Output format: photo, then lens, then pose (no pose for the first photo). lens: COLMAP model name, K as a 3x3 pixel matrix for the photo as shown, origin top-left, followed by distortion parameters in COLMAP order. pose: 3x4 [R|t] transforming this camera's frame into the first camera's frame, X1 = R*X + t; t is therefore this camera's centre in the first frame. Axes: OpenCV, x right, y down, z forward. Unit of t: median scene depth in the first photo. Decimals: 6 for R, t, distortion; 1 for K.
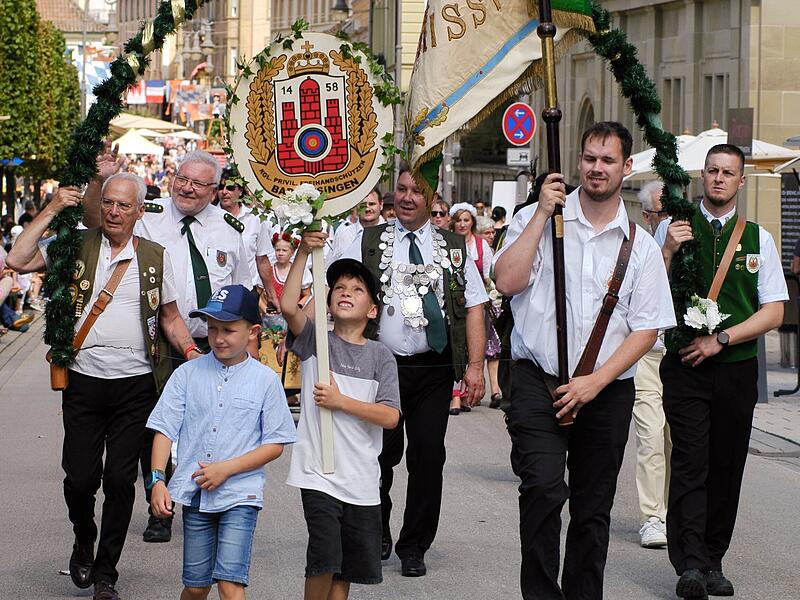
lens RADIAL K [[2797.1, 0, 400.0], [0, 2797.1, 300.0], [0, 0, 1]] dist [-0.032137, 0.000000]
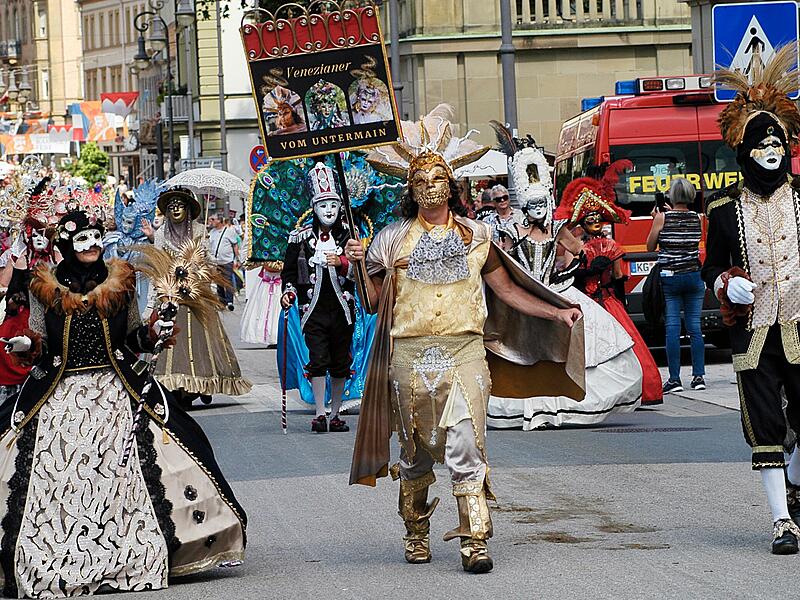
lens RADIAL K [[3216.8, 0, 400.2], [0, 3216.8, 300.0], [0, 0, 1]] dist [1.304603, 0.000000]
pose [[0.997992, -0.043357, 0.046176, 0.007794], [0.043863, 0.998987, -0.010003, 0.006543], [-0.045695, 0.012008, 0.998883, -0.146861]]
